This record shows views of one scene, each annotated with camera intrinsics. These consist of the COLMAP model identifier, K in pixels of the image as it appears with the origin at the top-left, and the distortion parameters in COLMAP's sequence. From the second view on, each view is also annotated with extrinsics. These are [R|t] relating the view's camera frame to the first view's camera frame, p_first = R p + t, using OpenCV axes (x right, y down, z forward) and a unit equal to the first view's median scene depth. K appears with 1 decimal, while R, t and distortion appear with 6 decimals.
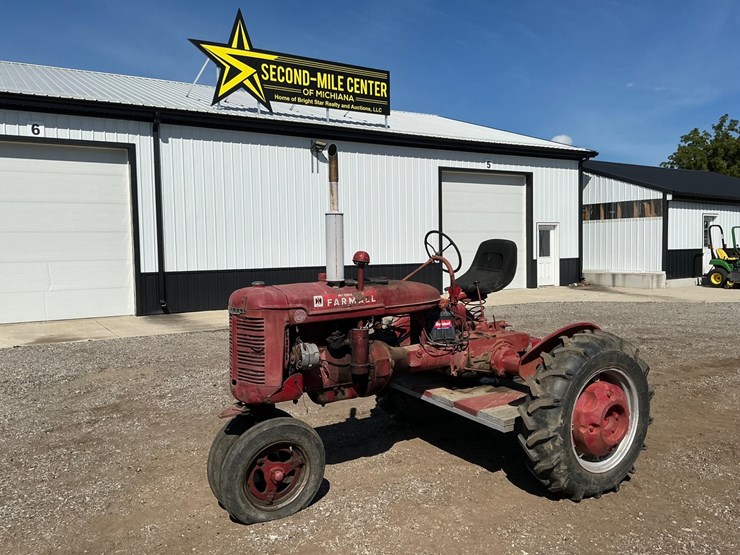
lens RADIAL K [[611.4, 0, 370.0], [0, 611.4, 277.5], [0, 0, 1]] dist [0.088700, -0.164133]
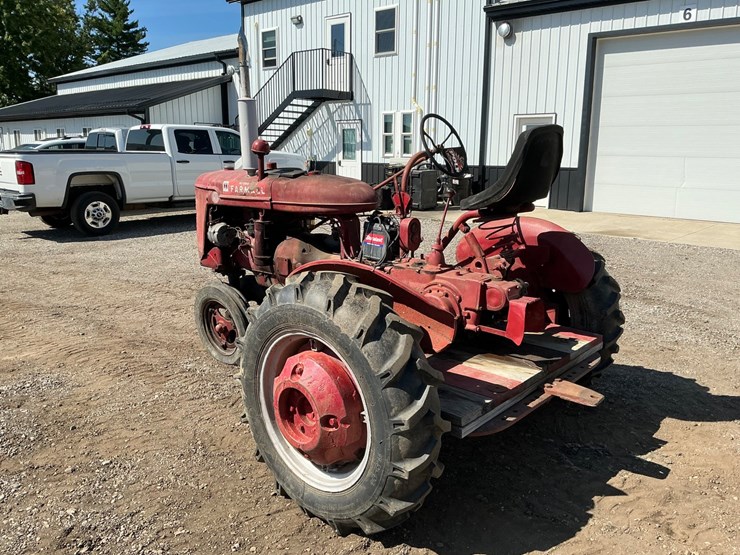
lens RADIAL K [[611.4, 0, 370.0], [0, 611.4, 277.5], [0, 0, 1]] dist [0.088700, -0.164133]
pose [[0.268627, 0.217376, -0.938396, 0.302128], [-0.061433, 0.976087, 0.208521, -0.013435], [0.961283, 0.001634, 0.275557, 0.274574]]
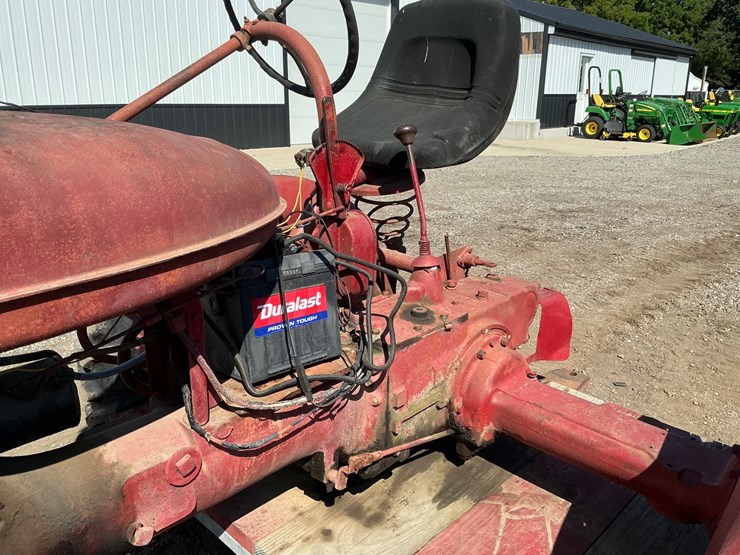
lens RADIAL K [[618.3, 0, 372.6], [0, 618.3, 272.9], [0, 0, 1]] dist [0.060859, -0.116645]
pose [[0.969222, -0.044150, 0.242198, 0.032134], [-0.013313, 0.972950, 0.230634, 0.002205], [-0.245829, -0.226760, 0.942416, 0.268931]]
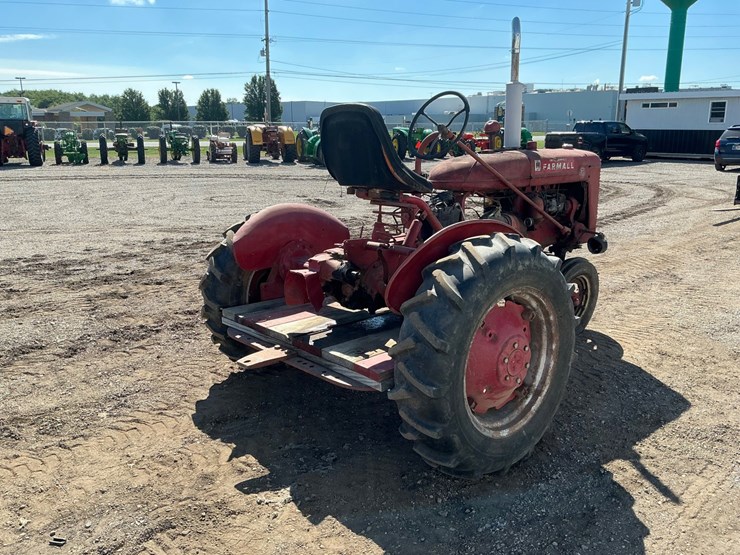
lens RADIAL K [[611.4, 0, 370.0], [0, 611.4, 277.5], [0, 0, 1]] dist [0.088700, -0.164133]
pose [[-0.988673, 0.058728, -0.138115, 0.110961], [0.016150, 0.956547, 0.291131, -0.029872], [0.149211, 0.285603, -0.946661, 0.632768]]
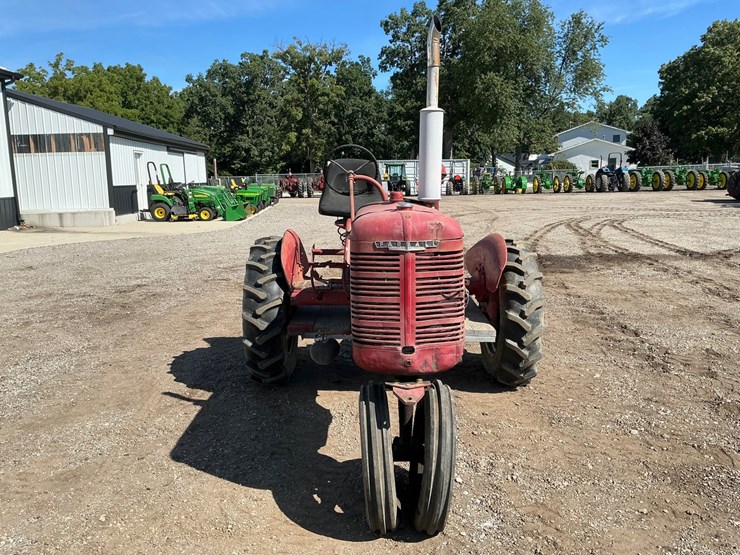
lens RADIAL K [[611.4, 0, 370.0], [0, 611.4, 277.5], [0, 0, 1]] dist [0.088700, -0.164133]
pose [[0.530695, -0.133164, 0.837037, -0.233110], [0.054319, 0.990894, 0.123202, 0.000887], [-0.845821, -0.019915, 0.533096, 0.195078]]
